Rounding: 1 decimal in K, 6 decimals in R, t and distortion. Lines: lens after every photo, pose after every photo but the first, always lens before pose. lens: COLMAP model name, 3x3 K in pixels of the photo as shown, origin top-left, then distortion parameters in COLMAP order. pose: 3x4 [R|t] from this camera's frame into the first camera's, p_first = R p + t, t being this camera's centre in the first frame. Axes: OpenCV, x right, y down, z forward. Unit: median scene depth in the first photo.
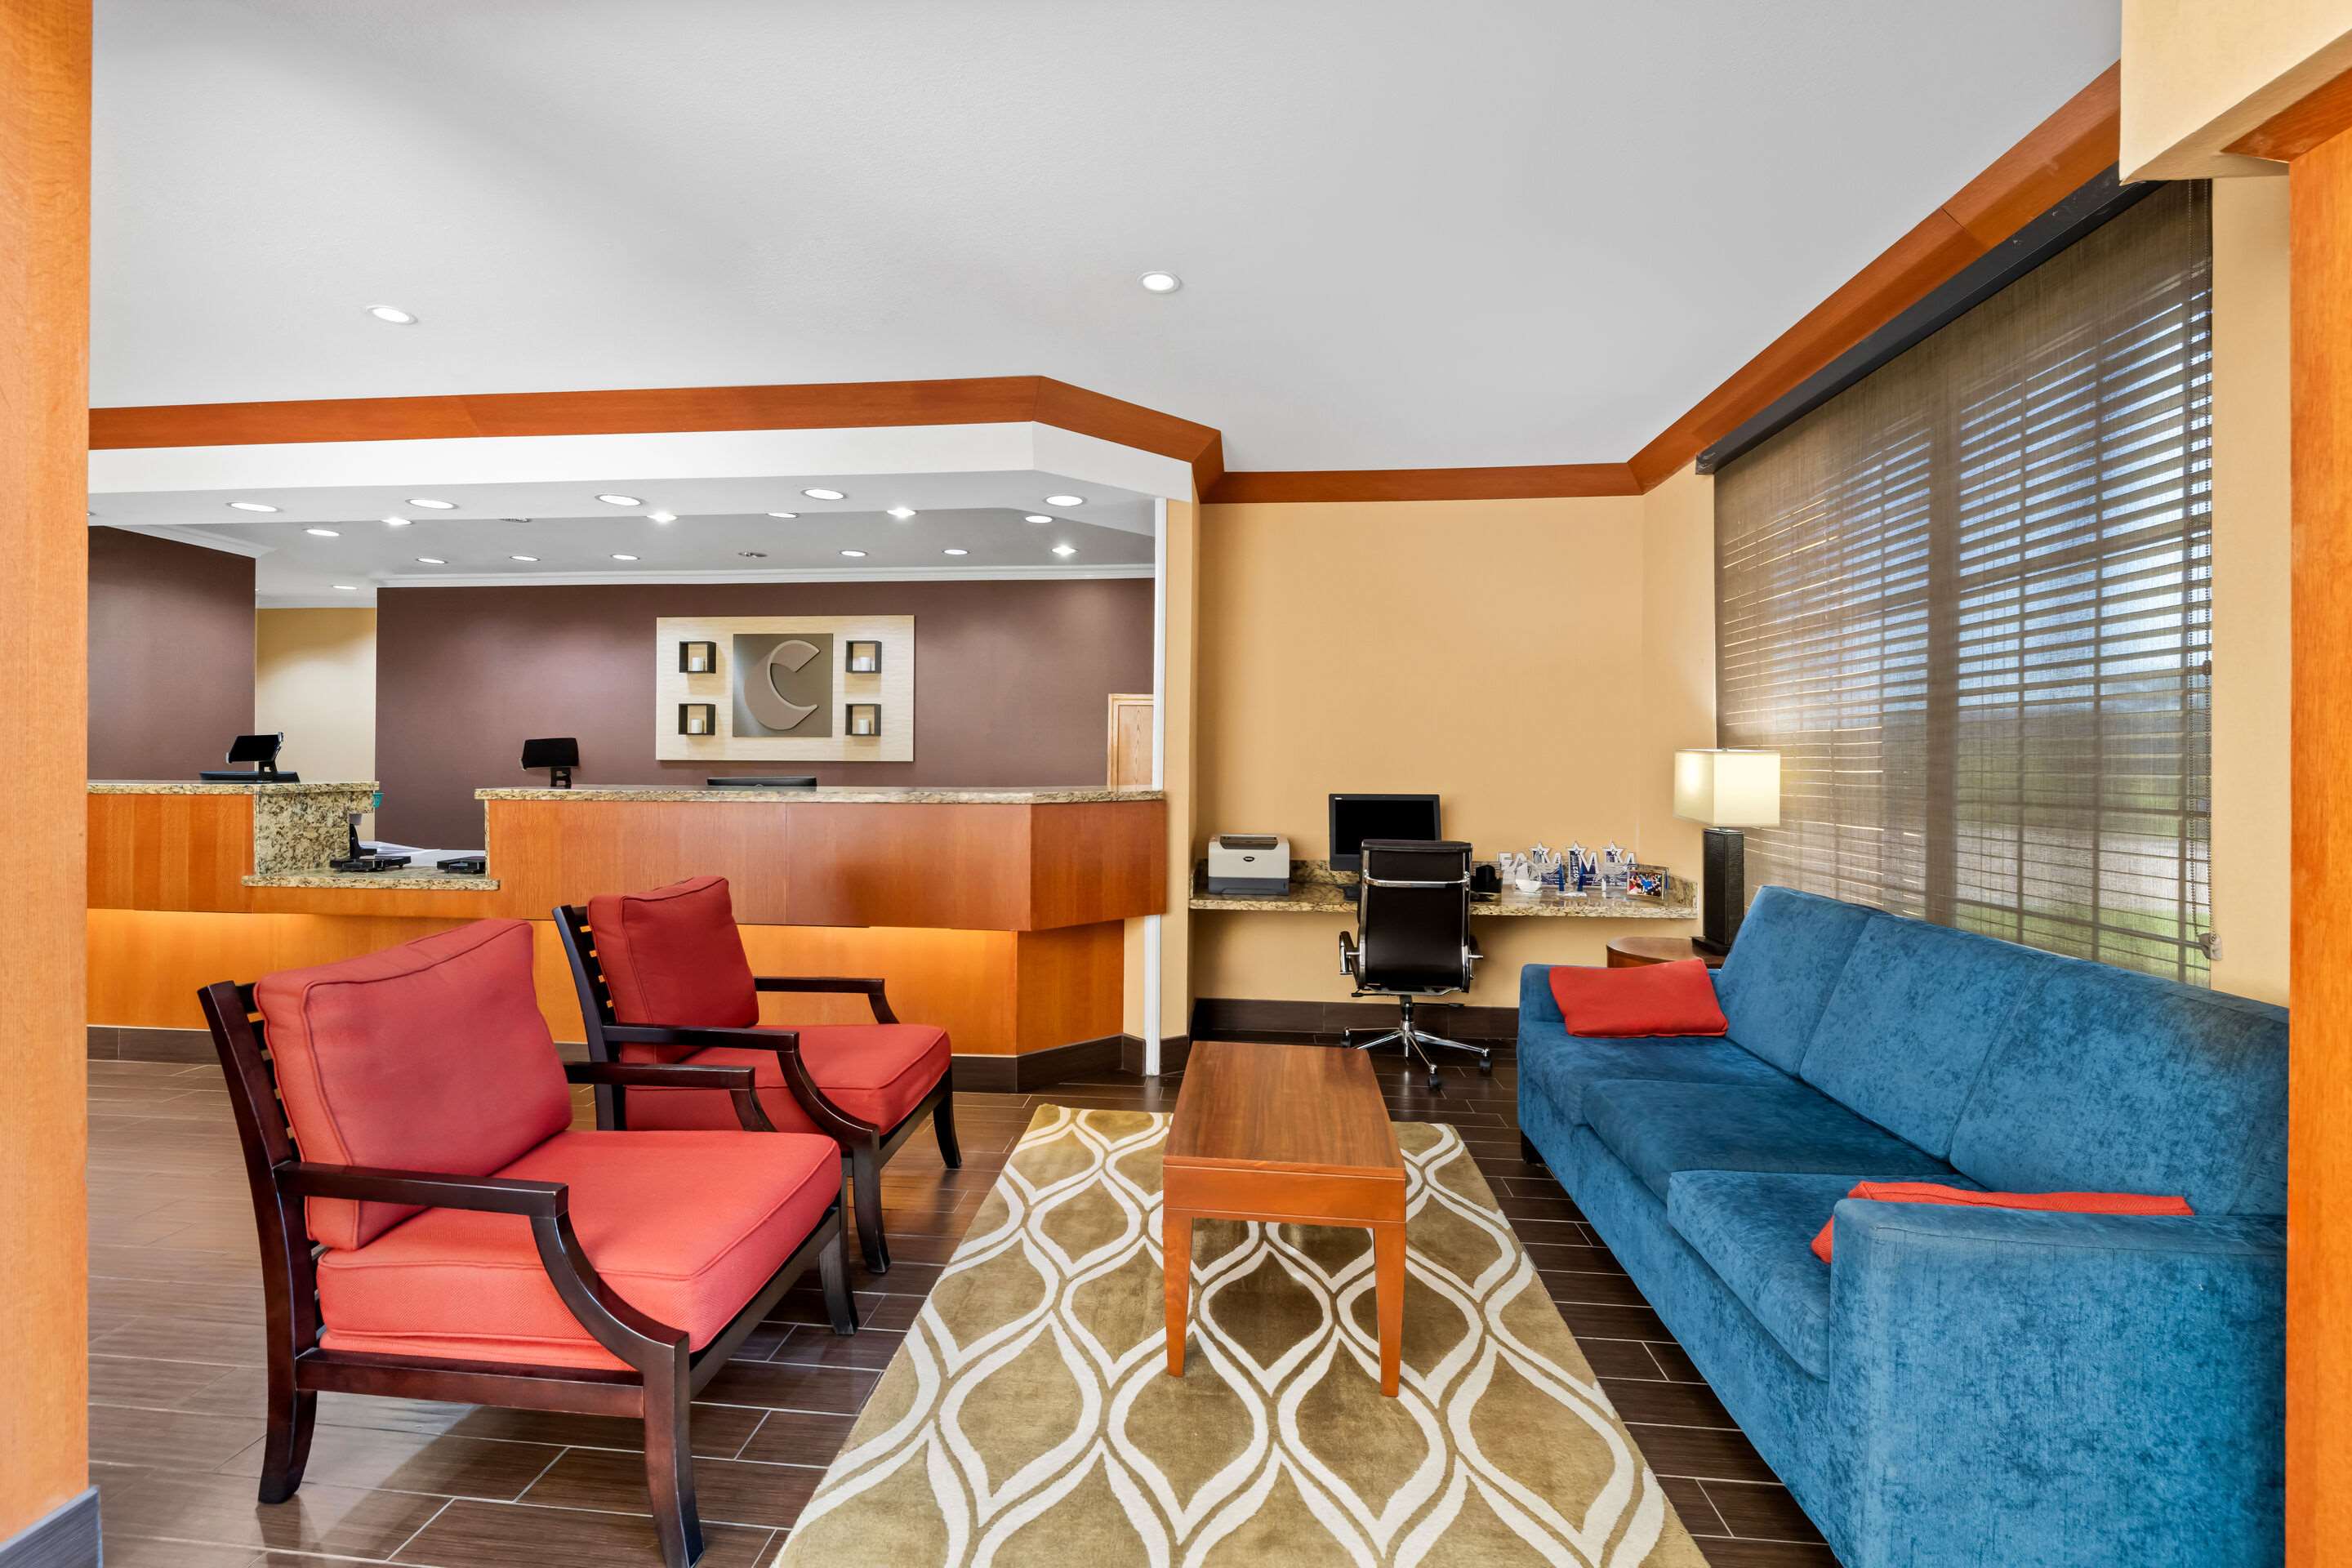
lens RADIAL K [[1003.9, 0, 1133.5], [0, 1003.9, 772.5], [0, 0, 1]] dist [0.002726, -0.000202]
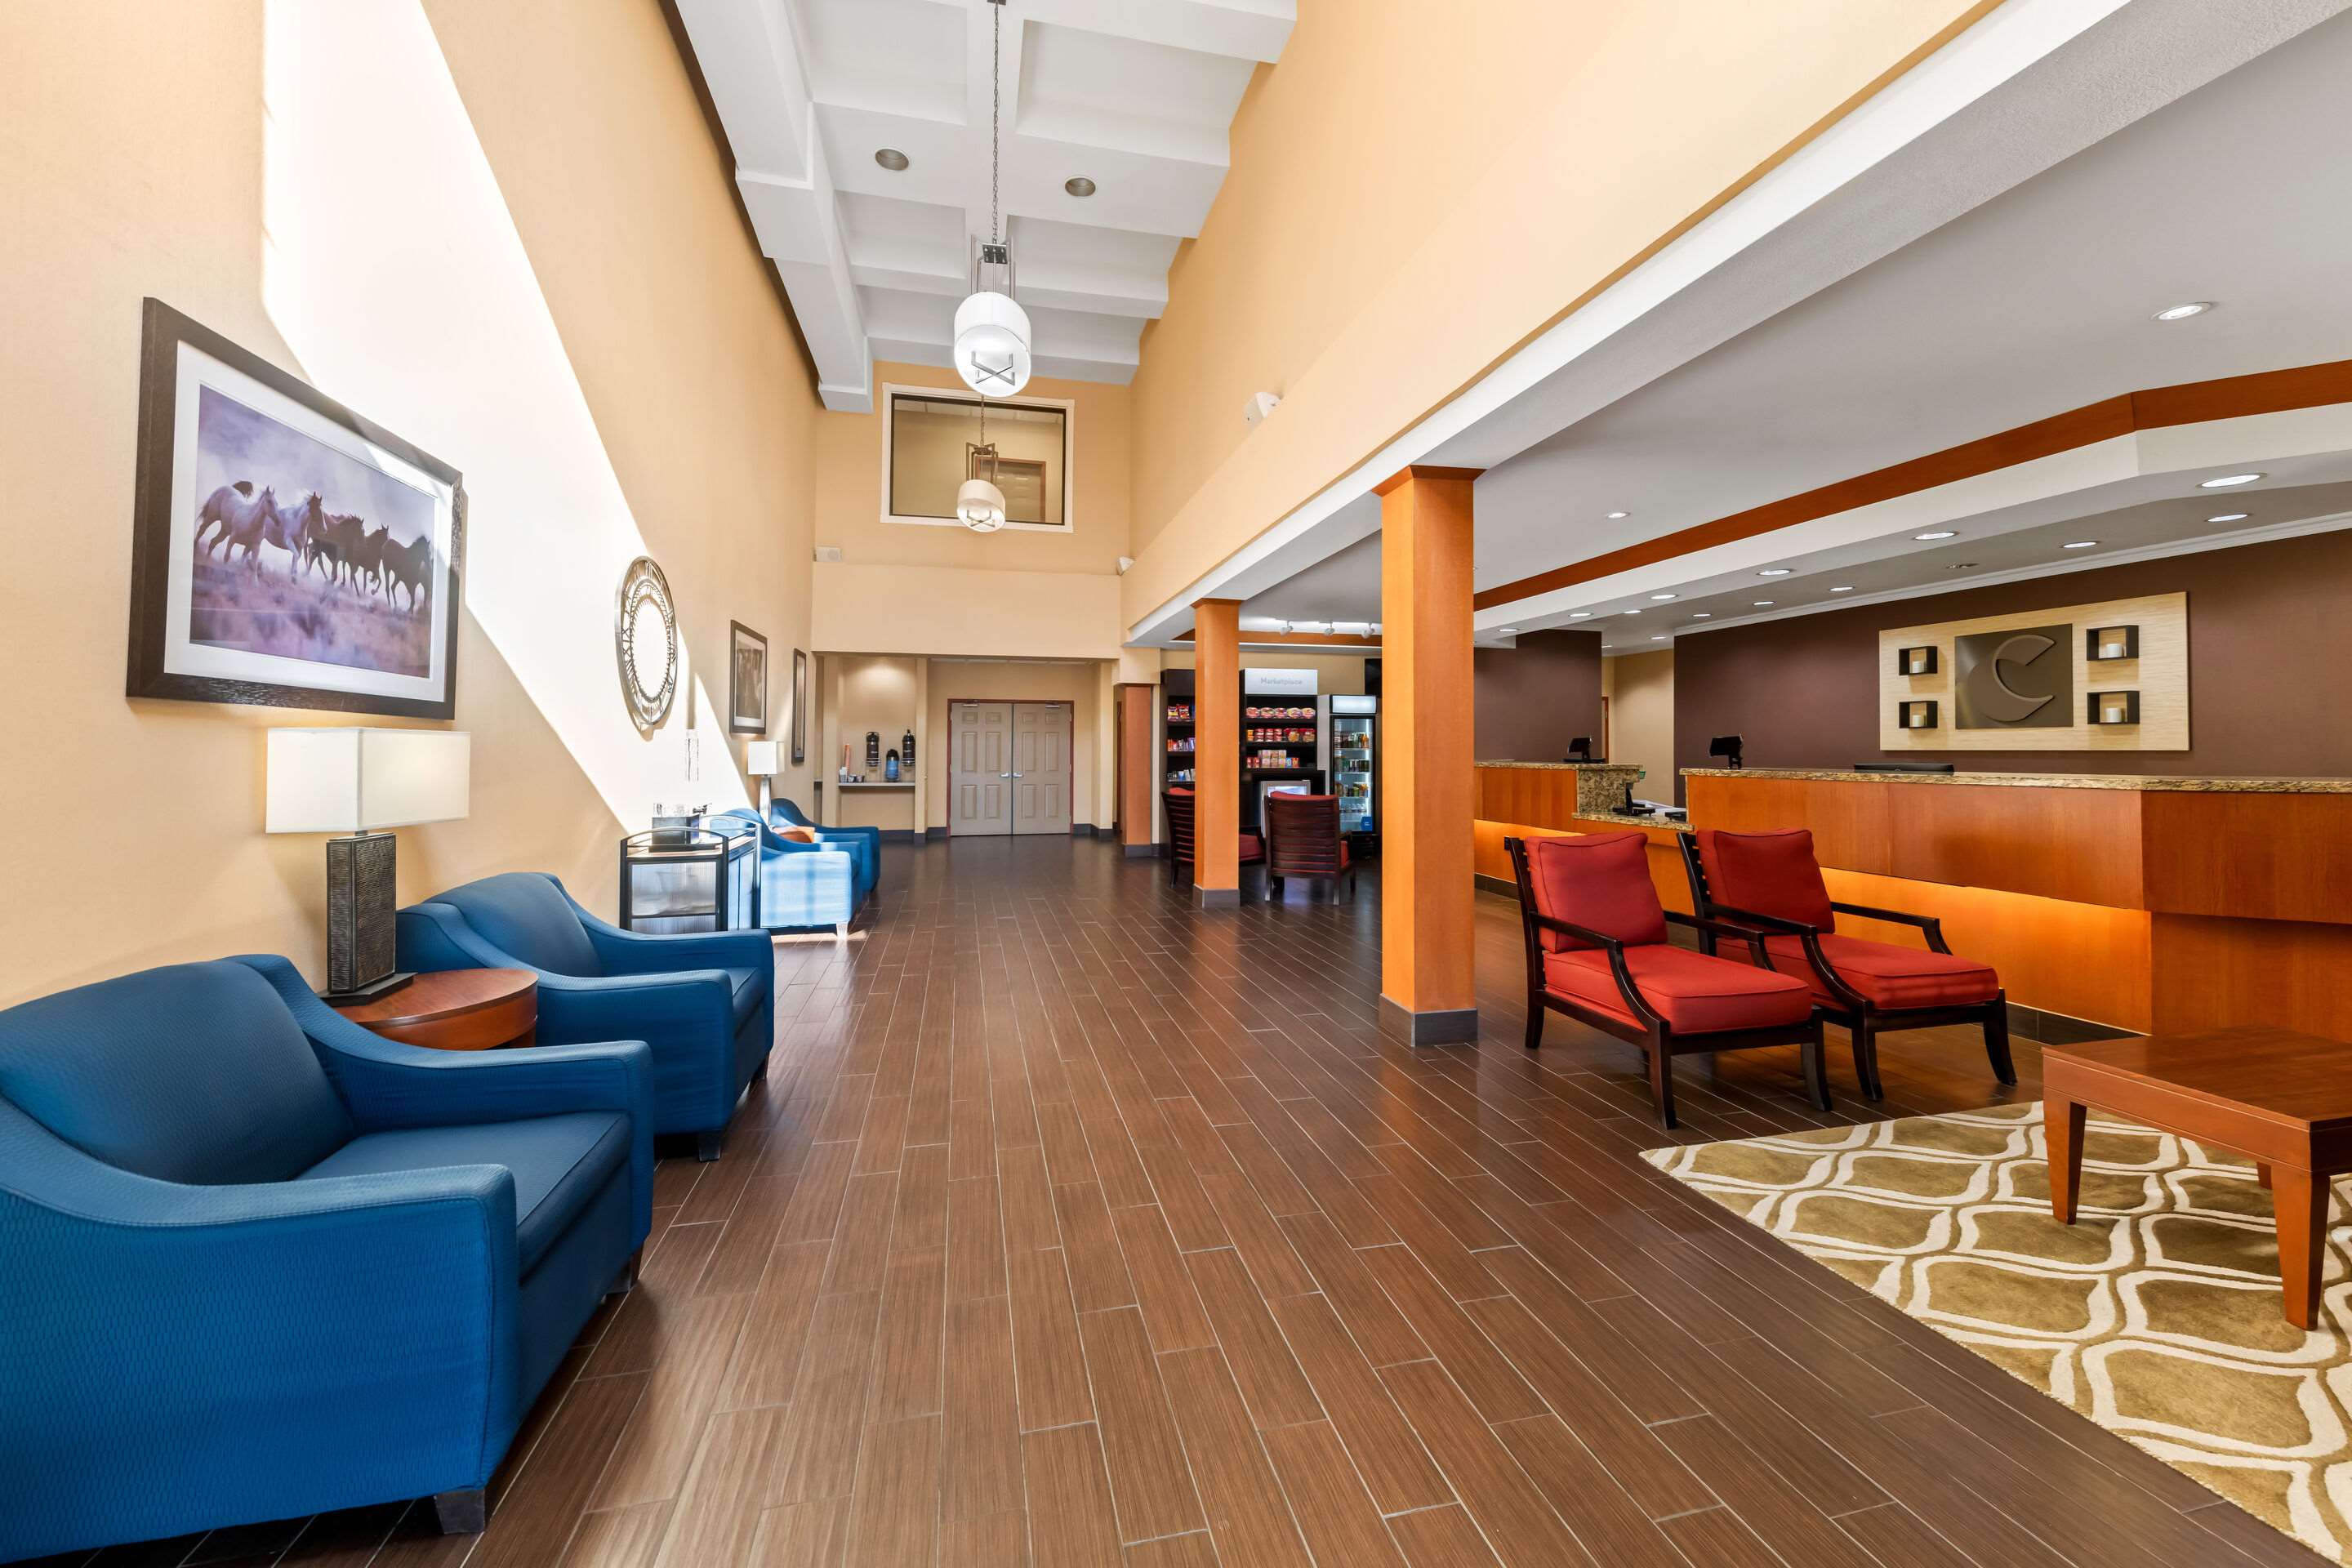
lens RADIAL K [[856.4, 0, 1153.3], [0, 856.4, 732.5], [0, 0, 1]] dist [-0.002168, -0.000463]
pose [[0.317275, -0.023661, -0.948038, 0.381702], [-0.007978, 0.999587, -0.027617, 0.002824], [0.948300, 0.016326, 0.316956, -0.250570]]
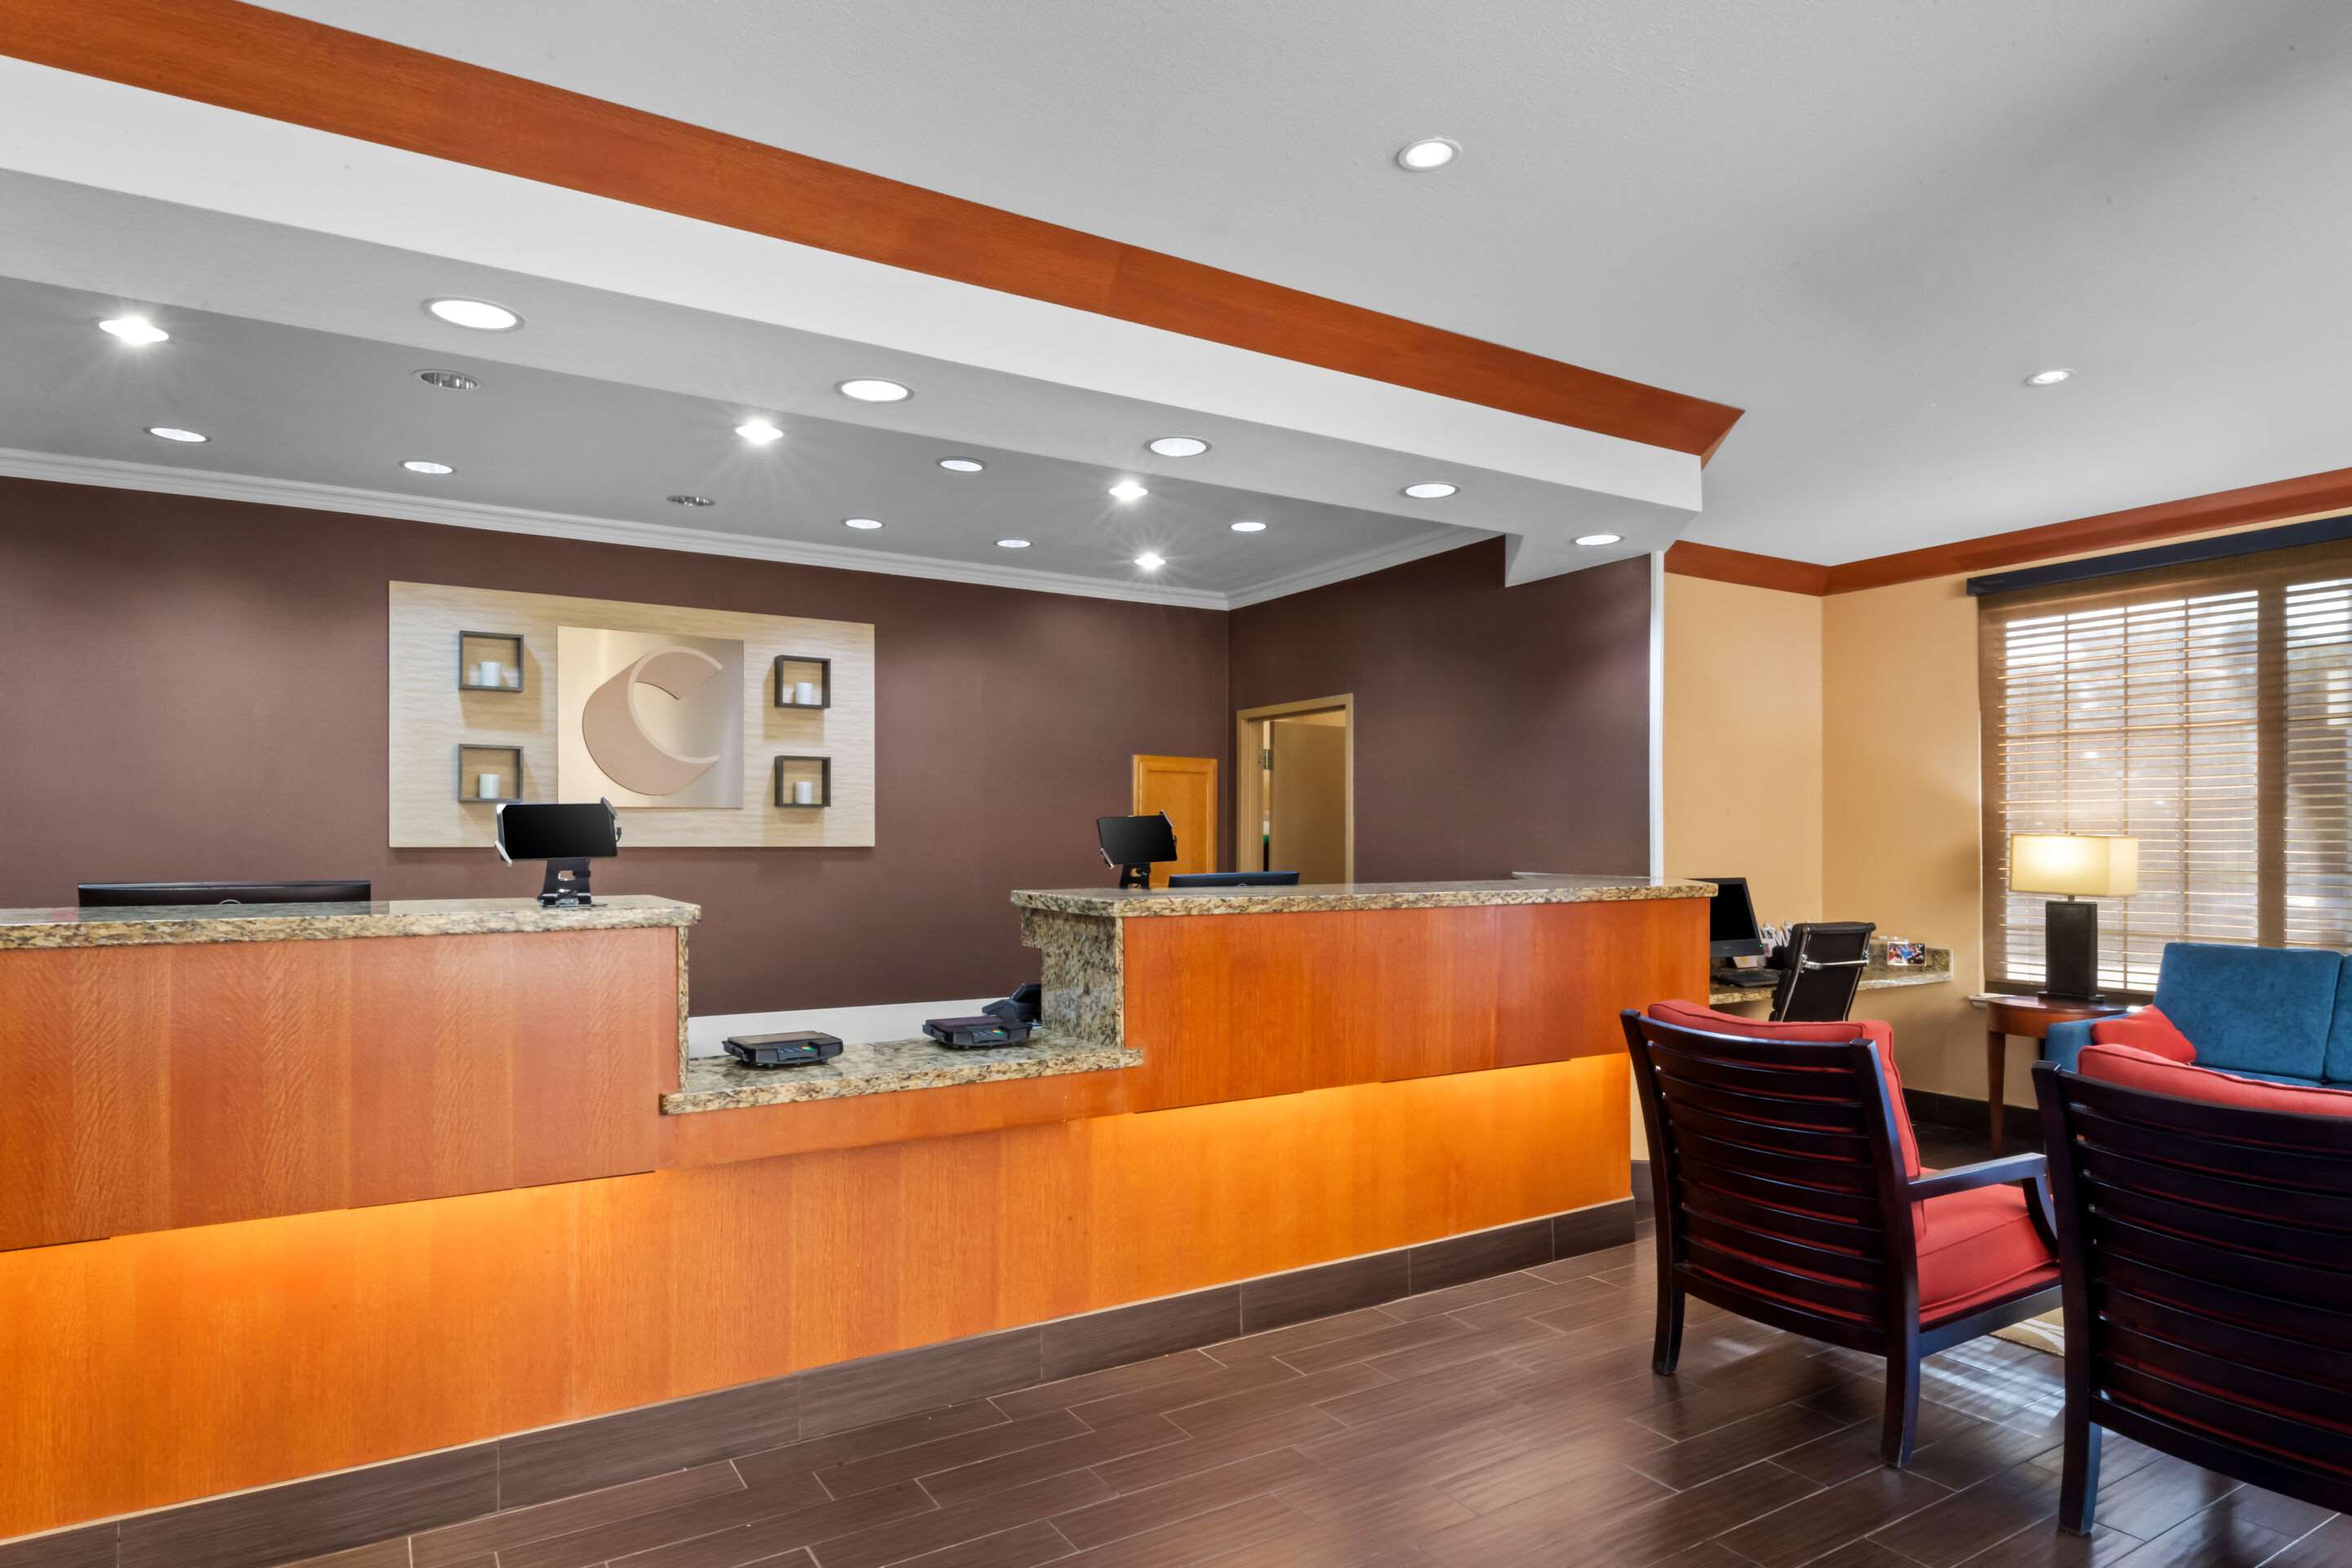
lens RADIAL K [[1345.3, 0, 1199.9], [0, 1345.3, 826.1], [0, 0, 1]] dist [0.019032, -0.000141]
pose [[0.790786, 0.000727, 0.612093, -1.030263], [0.009825, 0.999855, -0.013882, -0.016731], [-0.612014, 0.016992, 0.790664, 0.298059]]
